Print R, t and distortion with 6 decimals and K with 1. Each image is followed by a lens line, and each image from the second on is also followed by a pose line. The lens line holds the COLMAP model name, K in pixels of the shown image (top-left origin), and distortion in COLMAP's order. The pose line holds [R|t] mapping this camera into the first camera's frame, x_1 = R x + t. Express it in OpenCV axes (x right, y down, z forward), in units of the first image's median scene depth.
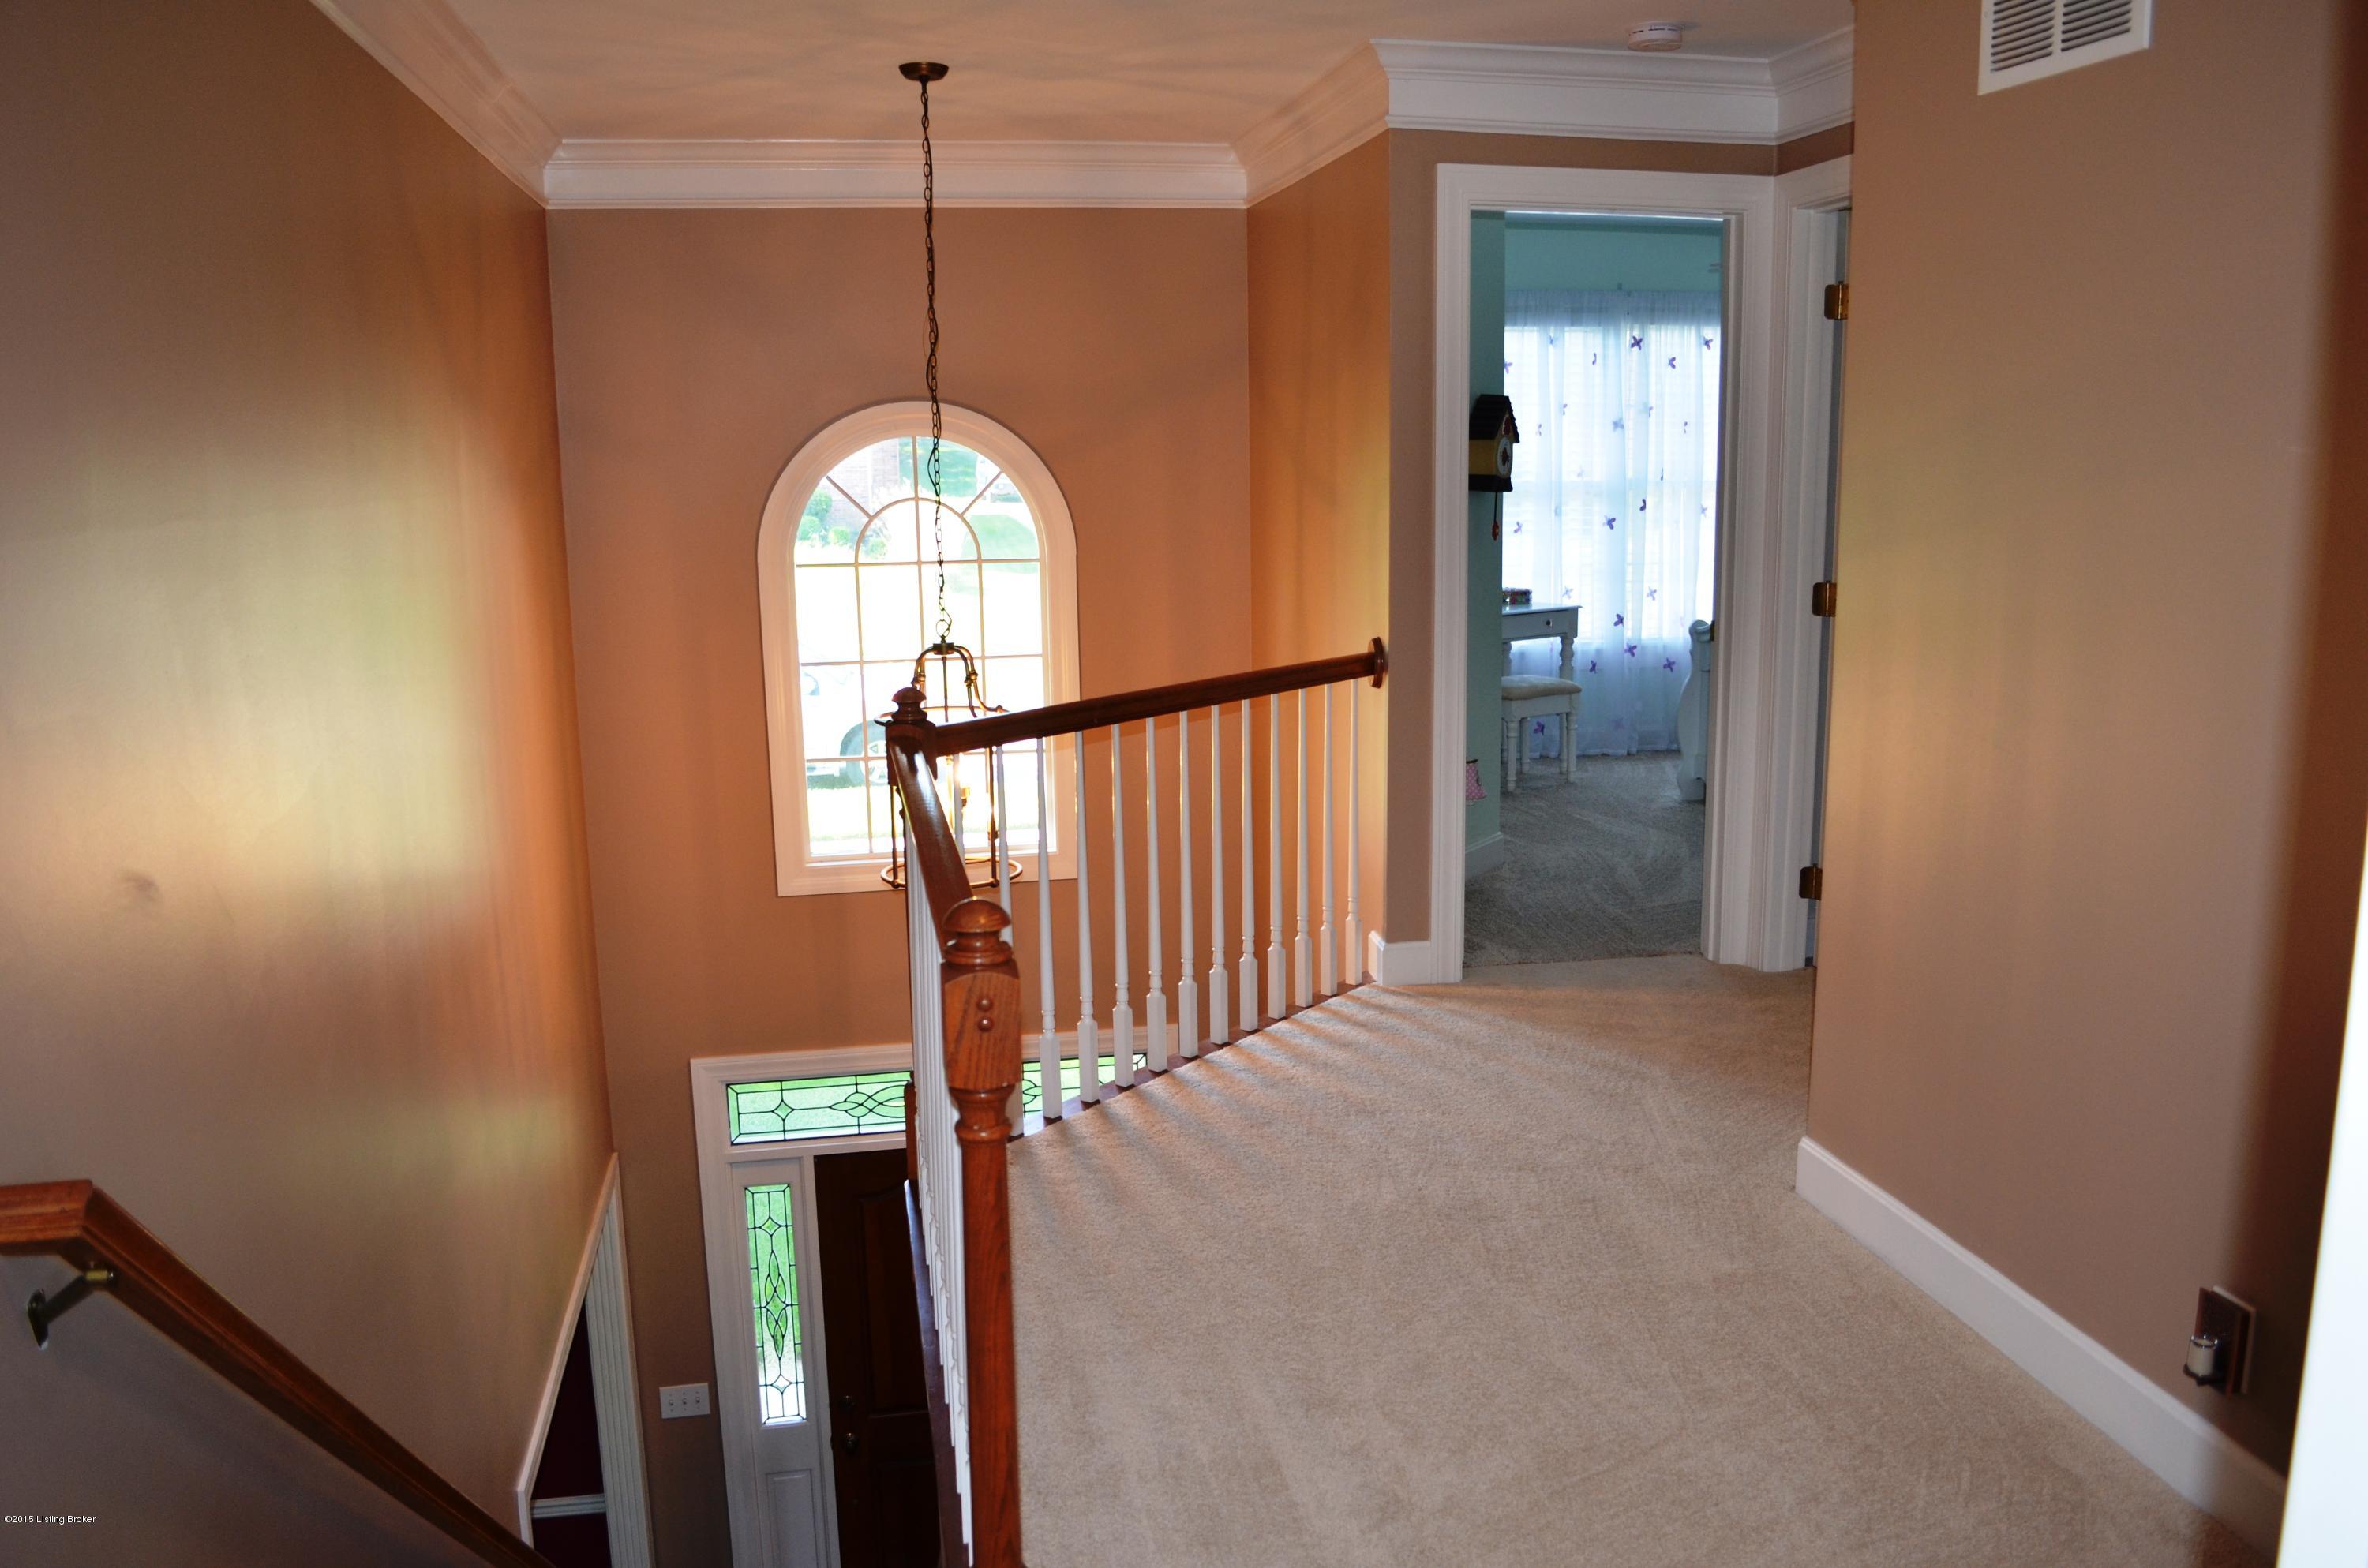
lens RADIAL K [[1814.2, 0, 1192.5], [0, 1814.2, 780.6], [0, 0, 1]] dist [-0.078147, -0.000224]
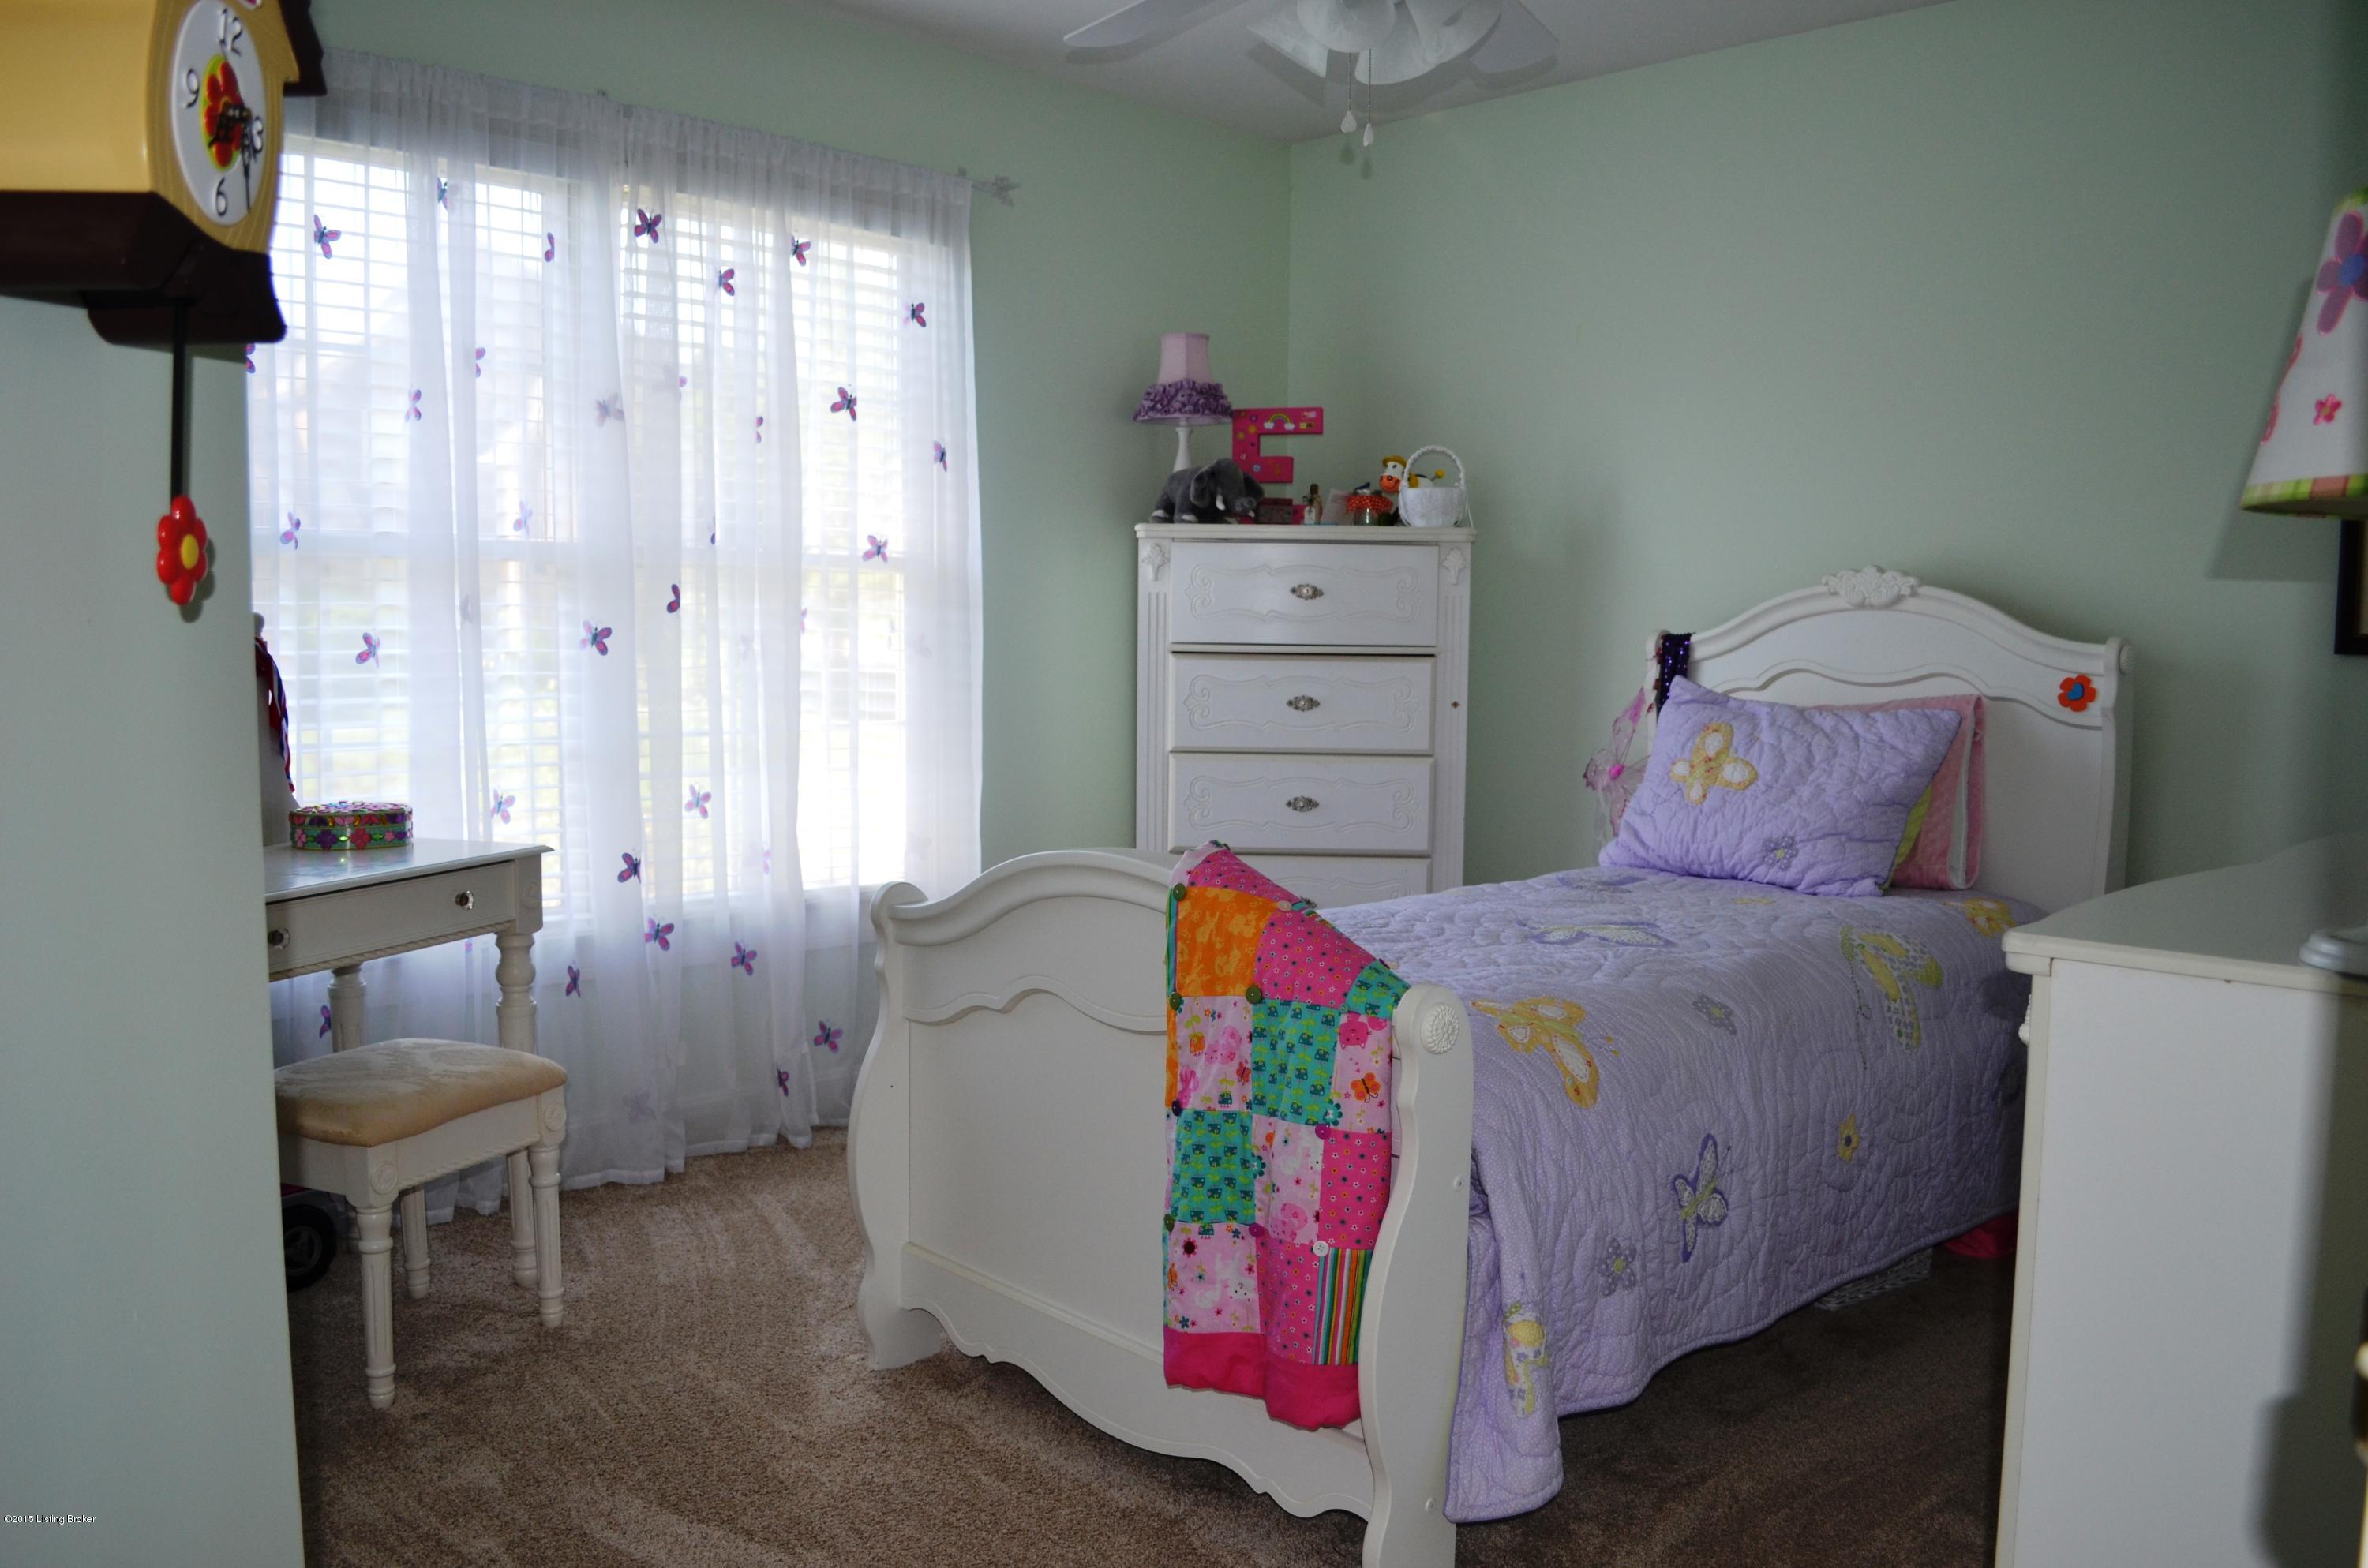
lens RADIAL K [[1814.2, 0, 1195.0], [0, 1814.2, 775.2], [0, 0, 1]] dist [-0.078147, -0.000224]
pose [[0.826052, -0.026308, 0.562979, 0.109934], [0.082498, 0.993795, -0.074608, -0.068986], [-0.557523, 0.108074, 0.823097, 0.583445]]
